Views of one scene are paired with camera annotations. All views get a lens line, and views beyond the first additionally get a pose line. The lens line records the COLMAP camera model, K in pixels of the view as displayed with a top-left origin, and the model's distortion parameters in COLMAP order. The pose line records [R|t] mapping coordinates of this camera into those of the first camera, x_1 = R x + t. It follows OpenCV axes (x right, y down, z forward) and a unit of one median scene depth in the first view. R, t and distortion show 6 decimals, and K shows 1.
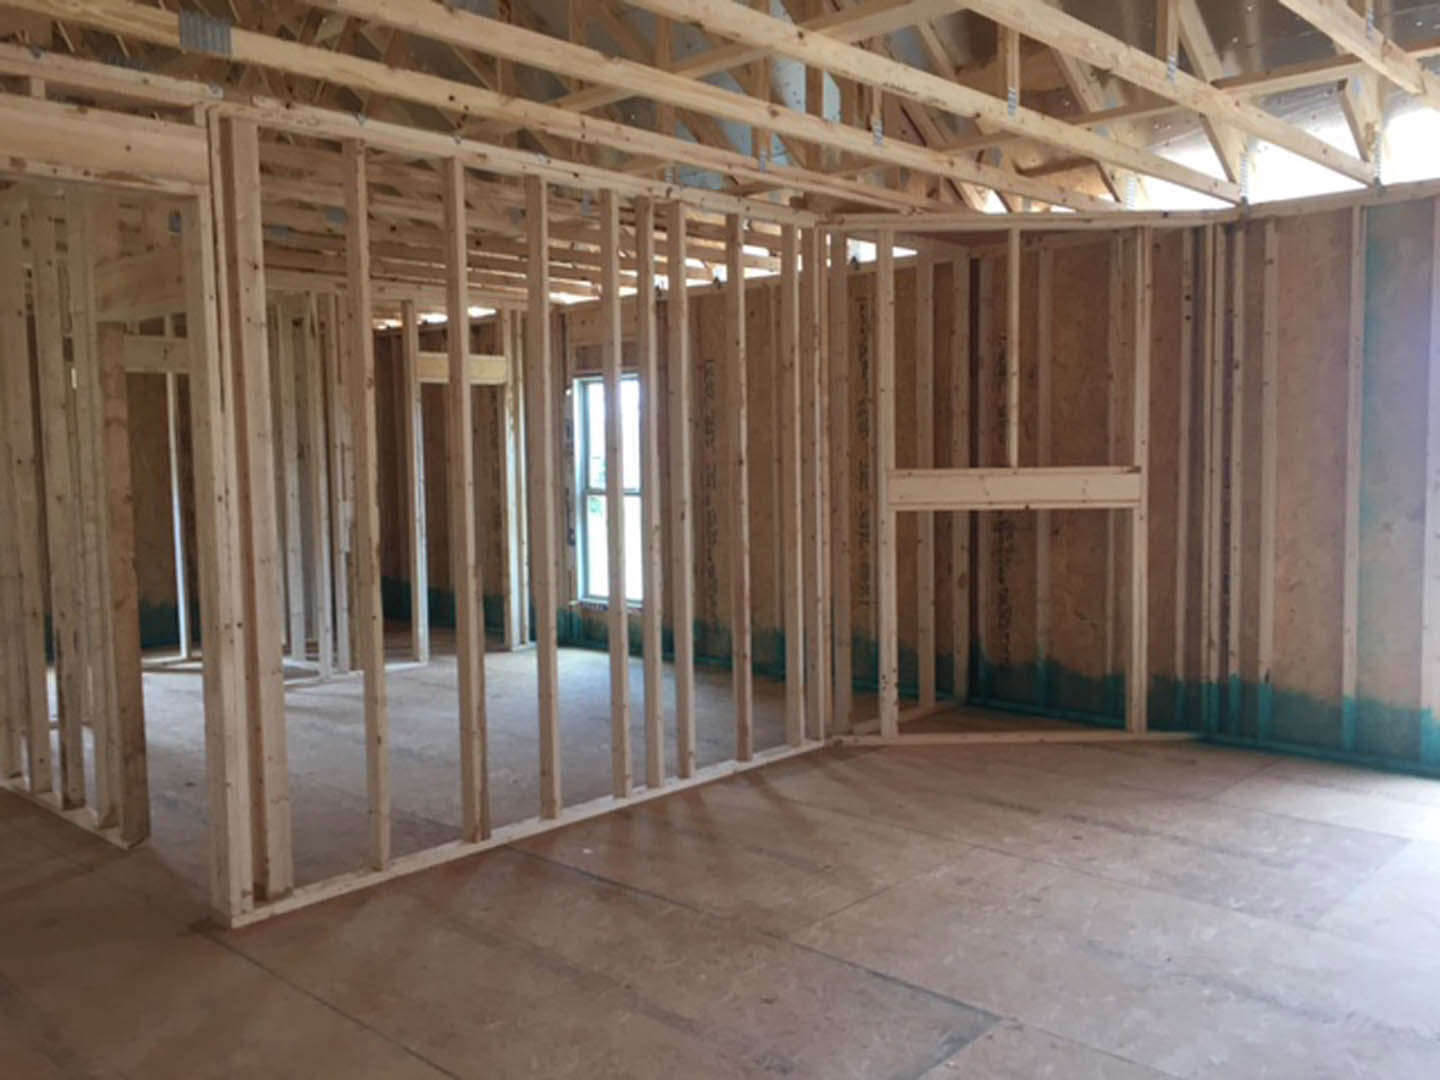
lens RADIAL K [[1234.6, 0, 709.9], [0, 1234.6, 553.0], [0, 0, 1]] dist [0.078322, -0.103659]
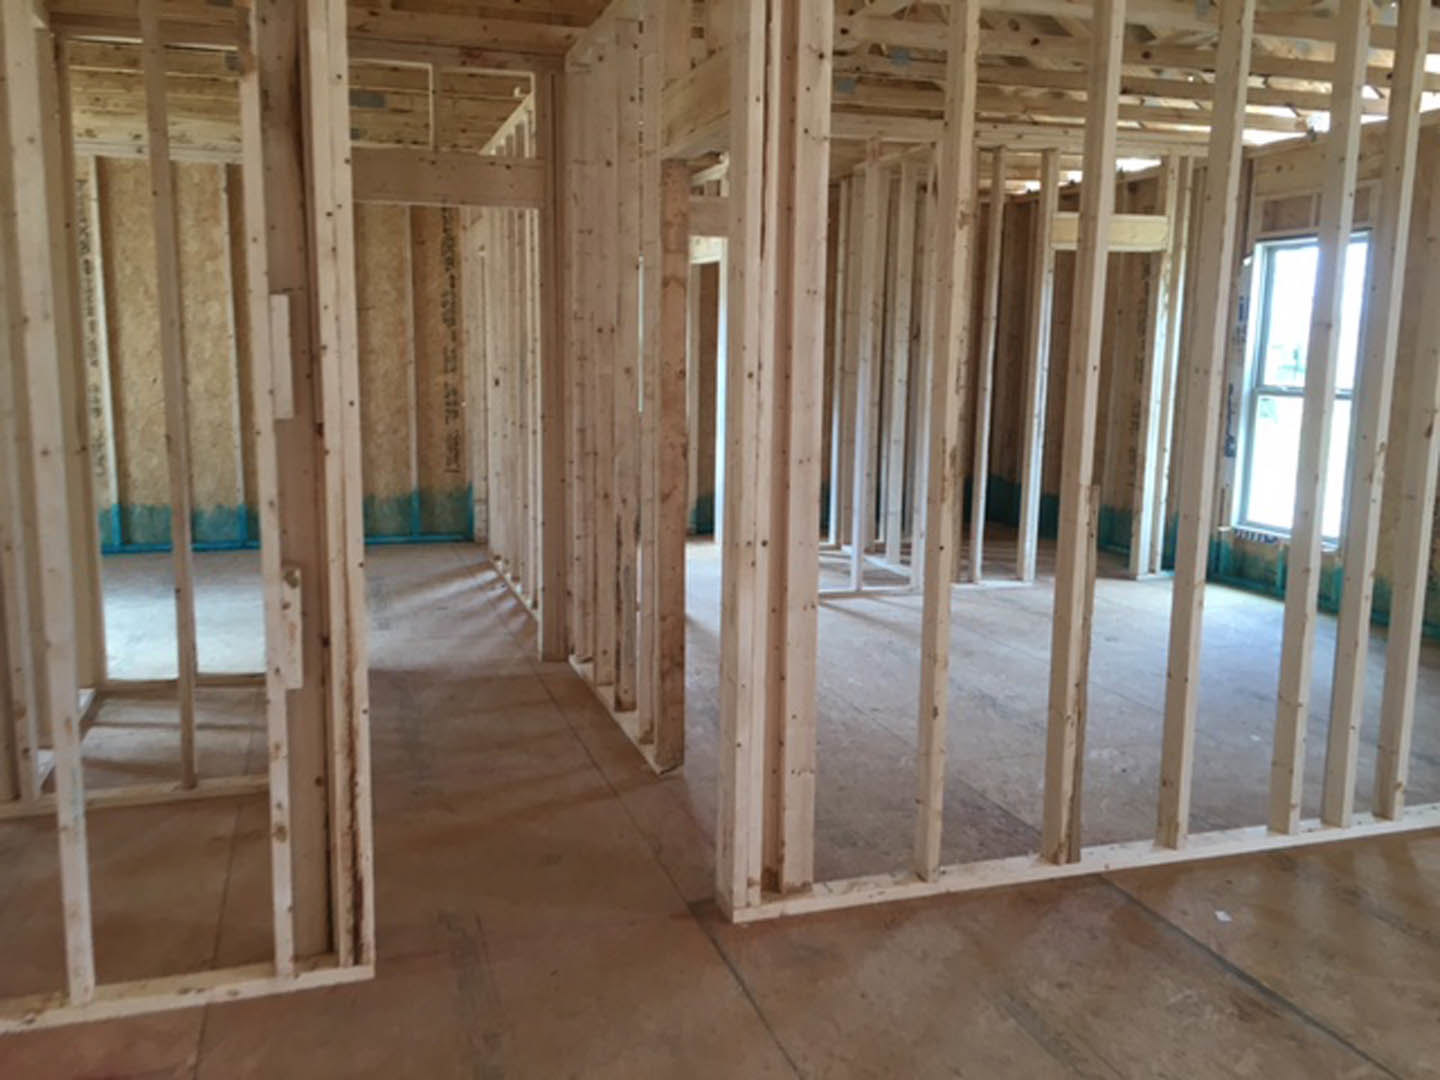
lens RADIAL K [[1234.6, 0, 704.4], [0, 1234.6, 540.7], [0, 0, 1]] dist [0.078322, -0.103659]
pose [[0.874421, 0.102611, -0.474193, -0.039350], [-0.066208, 0.993473, 0.092890, -0.009135], [0.480629, -0.049829, 0.875507, 0.247874]]
